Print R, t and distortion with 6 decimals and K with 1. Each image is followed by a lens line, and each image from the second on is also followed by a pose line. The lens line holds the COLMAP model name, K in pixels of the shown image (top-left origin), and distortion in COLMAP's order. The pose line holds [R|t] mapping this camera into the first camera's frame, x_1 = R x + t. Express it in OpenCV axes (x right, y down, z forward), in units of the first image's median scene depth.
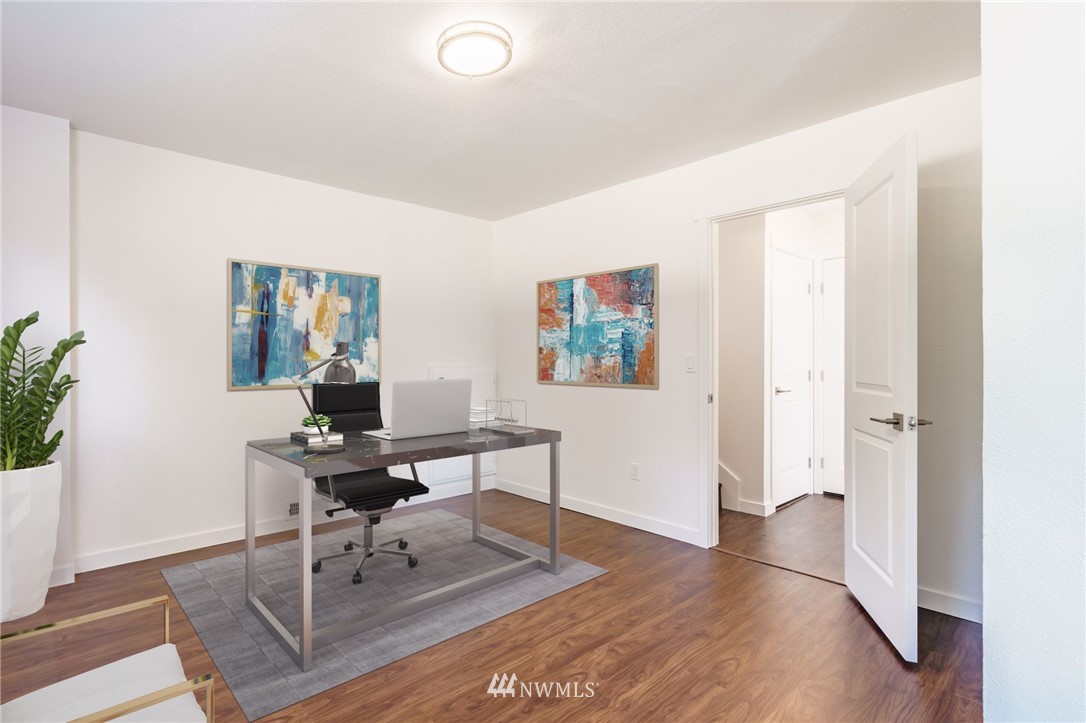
lens RADIAL K [[542.6, 0, 541.4], [0, 542.6, 357.4], [0, 0, 1]] dist [-0.000748, 0.000308]
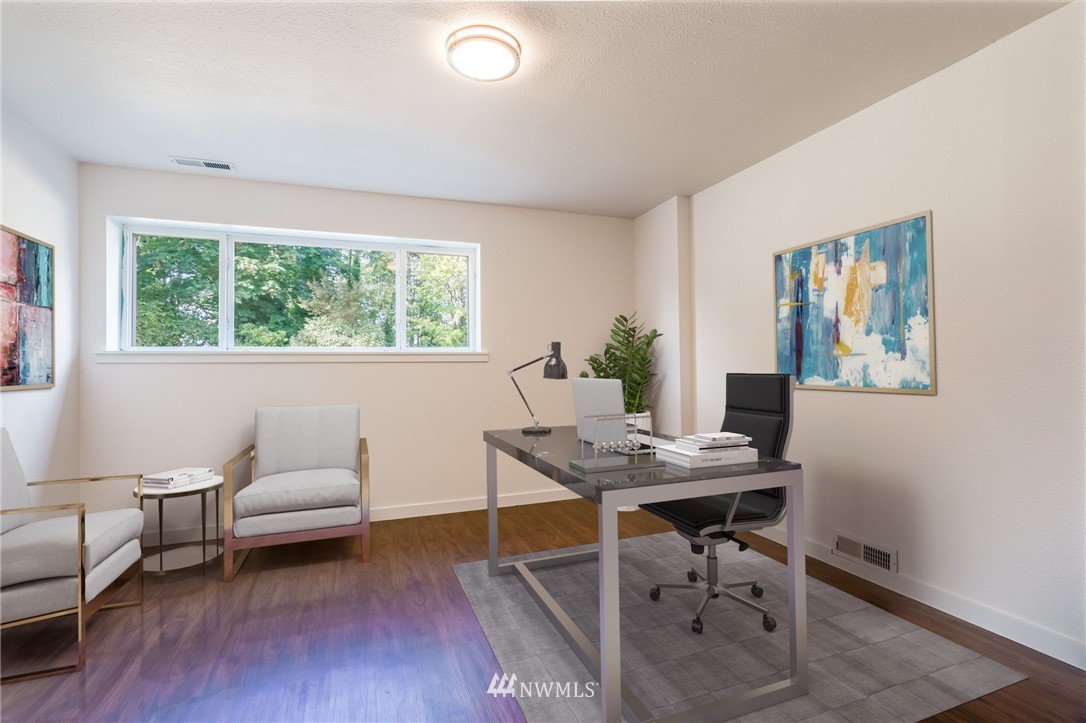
lens RADIAL K [[498.1, 0, 542.5], [0, 498.1, 364.7], [0, 0, 1]] dist [0.012686, -0.000479]
pose [[-0.362270, 0.002115, -0.932071, 0.394132], [0.005247, 0.999986, 0.000229, 0.016372], [0.932059, -0.004808, -0.362276, 0.873048]]
